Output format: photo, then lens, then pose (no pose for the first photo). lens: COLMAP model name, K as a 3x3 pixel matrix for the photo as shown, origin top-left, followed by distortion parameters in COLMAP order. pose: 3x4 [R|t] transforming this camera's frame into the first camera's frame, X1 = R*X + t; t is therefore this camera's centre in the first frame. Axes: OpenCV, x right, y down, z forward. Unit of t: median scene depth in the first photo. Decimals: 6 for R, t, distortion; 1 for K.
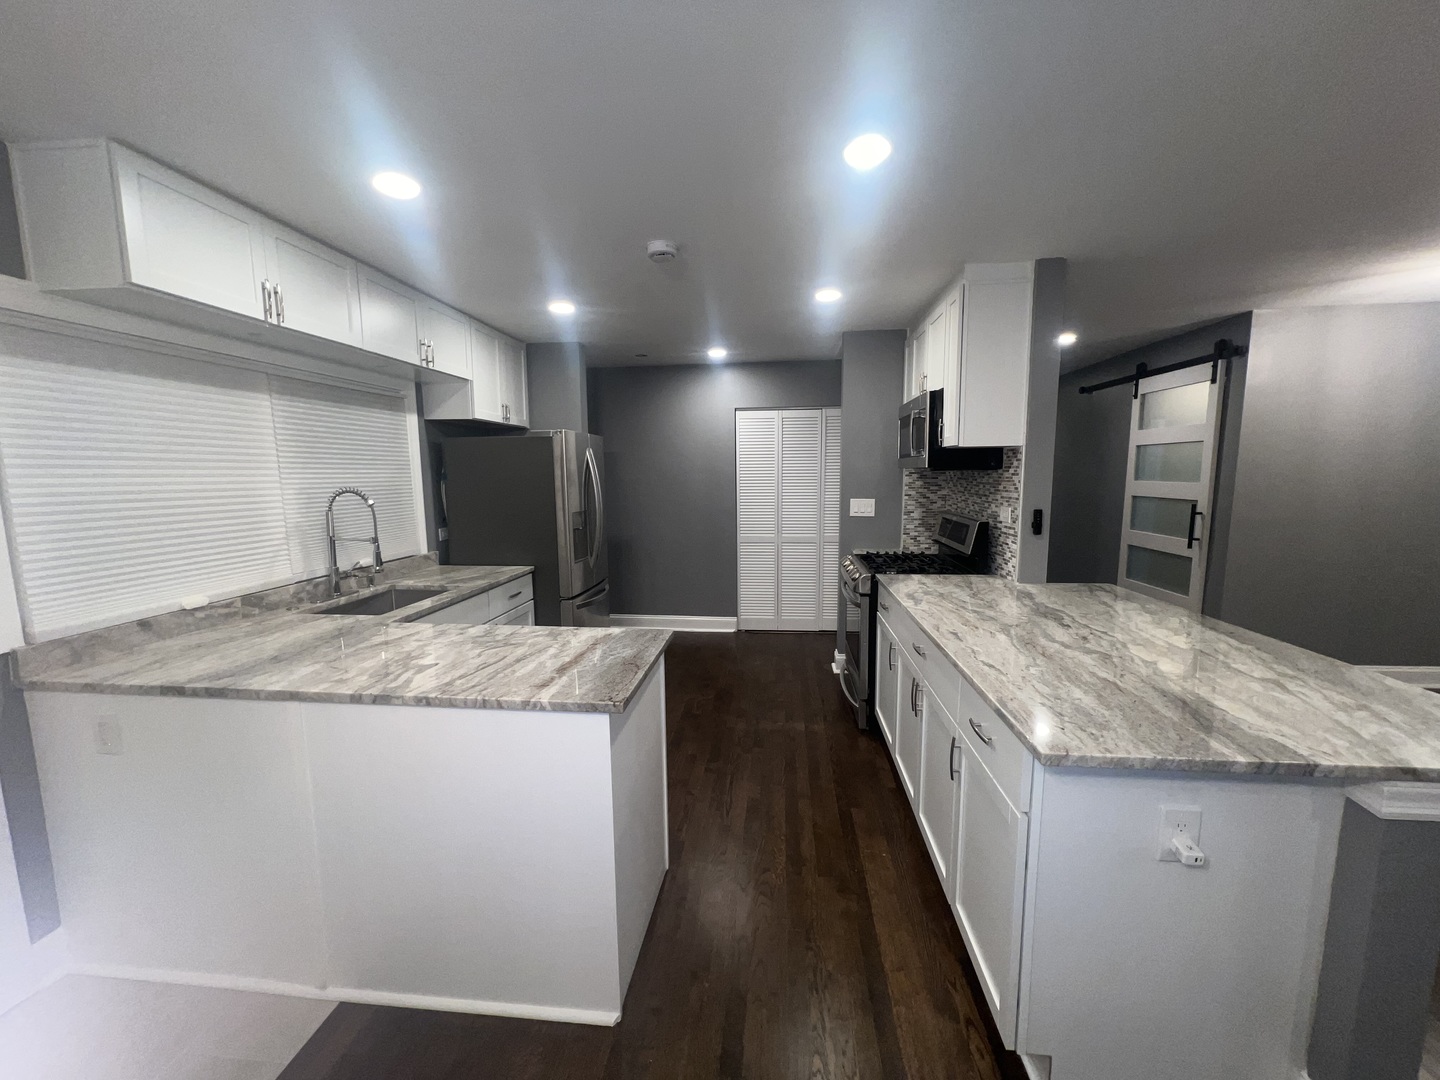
lens RADIAL K [[571.9, 0, 722.2], [0, 571.9, 547.9], [0, 0, 1]] dist [-0.002740, 0.000270]
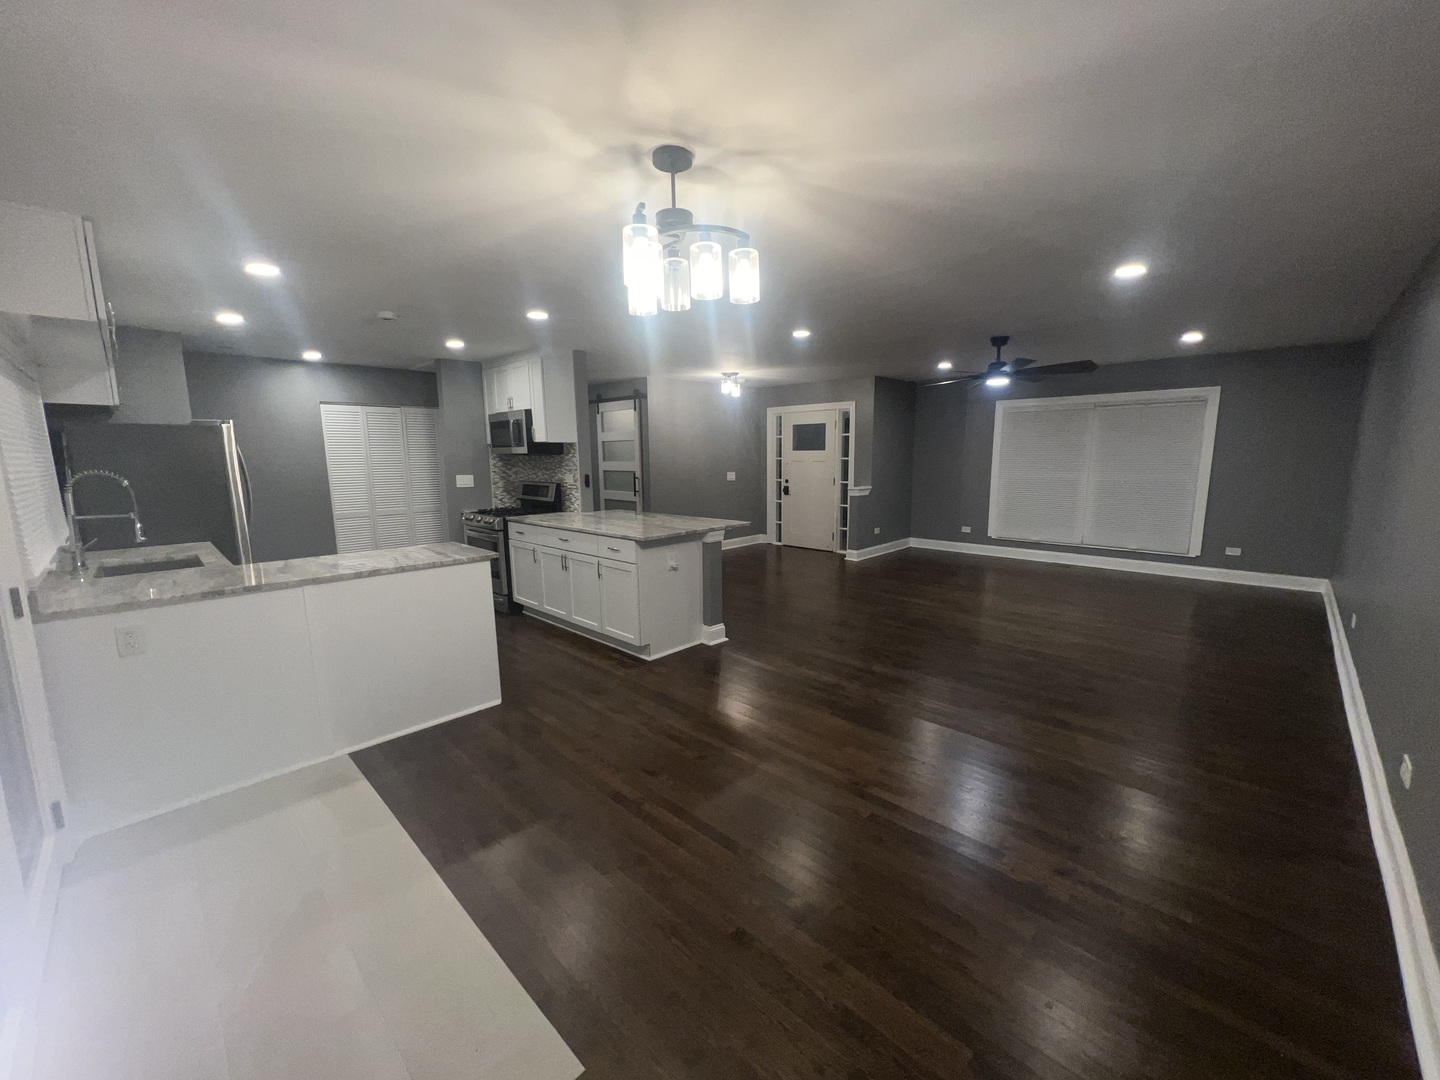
lens RADIAL K [[571.9, 0, 722.1], [0, 571.9, 541.0], [0, 0, 1]] dist [-0.002740, 0.000270]
pose [[0.620432, -0.115585, 0.775696, -0.521438], [0.108556, 0.992216, 0.061020, 0.066242], [-0.776711, 0.046348, 0.628150, -0.436536]]
